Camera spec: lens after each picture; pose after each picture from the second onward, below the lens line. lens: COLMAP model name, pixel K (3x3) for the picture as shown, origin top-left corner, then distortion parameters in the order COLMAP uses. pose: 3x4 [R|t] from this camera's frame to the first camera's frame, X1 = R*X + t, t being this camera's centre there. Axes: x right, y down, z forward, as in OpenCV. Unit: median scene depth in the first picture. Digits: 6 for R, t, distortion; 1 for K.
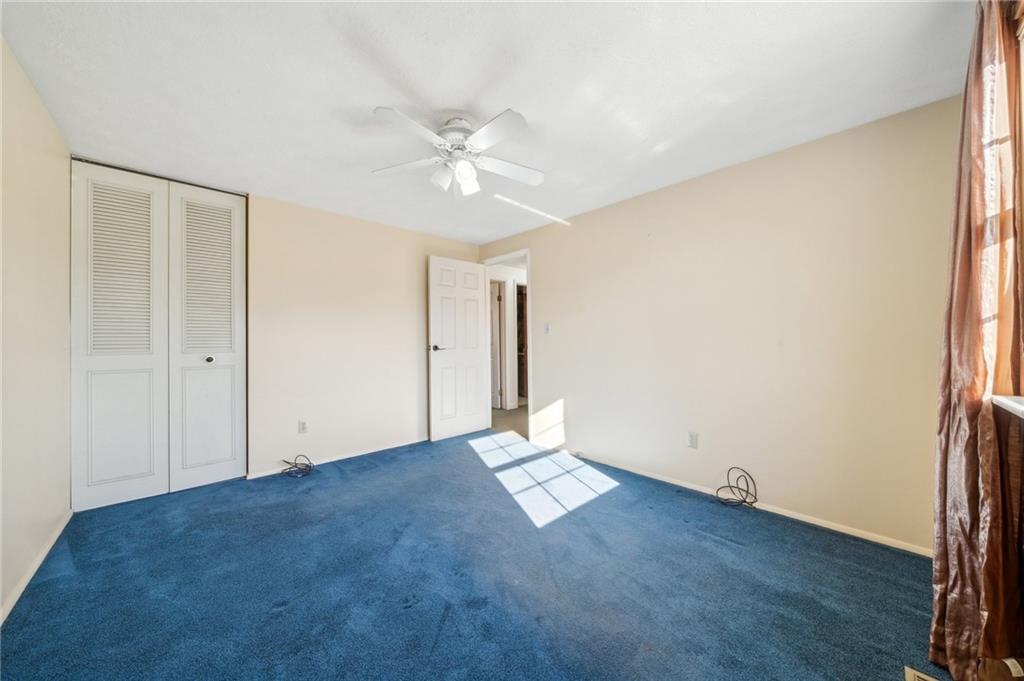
lens RADIAL K [[355.0, 0, 511.6], [0, 355.0, 335.2], [0, 0, 1]] dist [-0.000427, -0.000076]
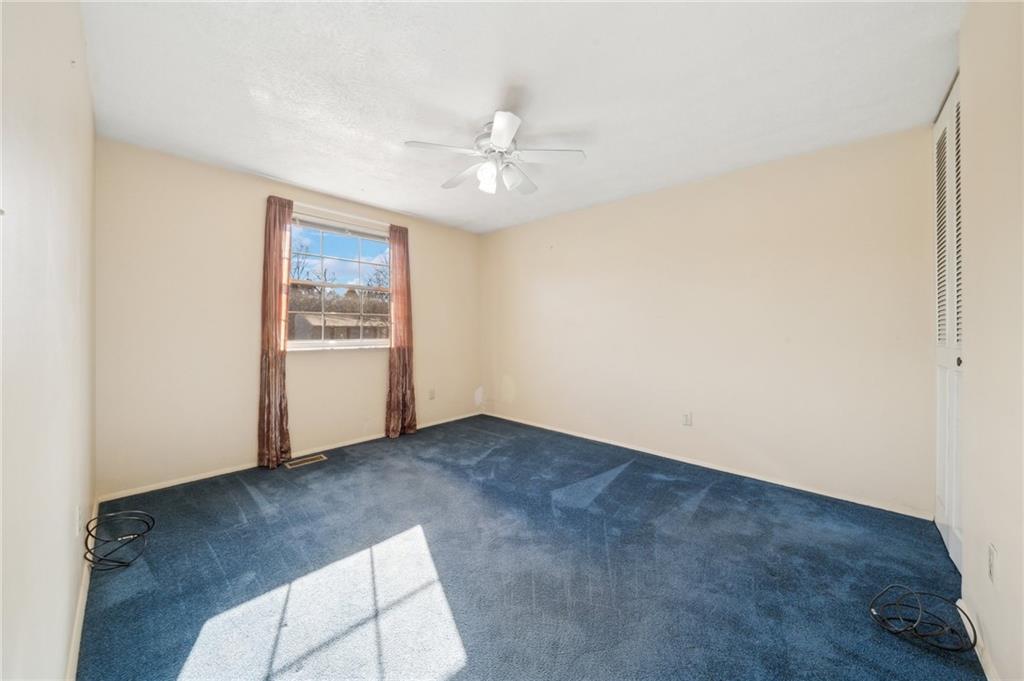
lens RADIAL K [[355.0, 0, 511.6], [0, 355.0, 335.2], [0, 0, 1]] dist [-0.000427, -0.000076]
pose [[-0.997558, -0.002950, -0.069785, -0.089535], [-0.001909, 0.999886, -0.014978, 0.051206], [0.069822, -0.014809, -0.997450, 1.794587]]
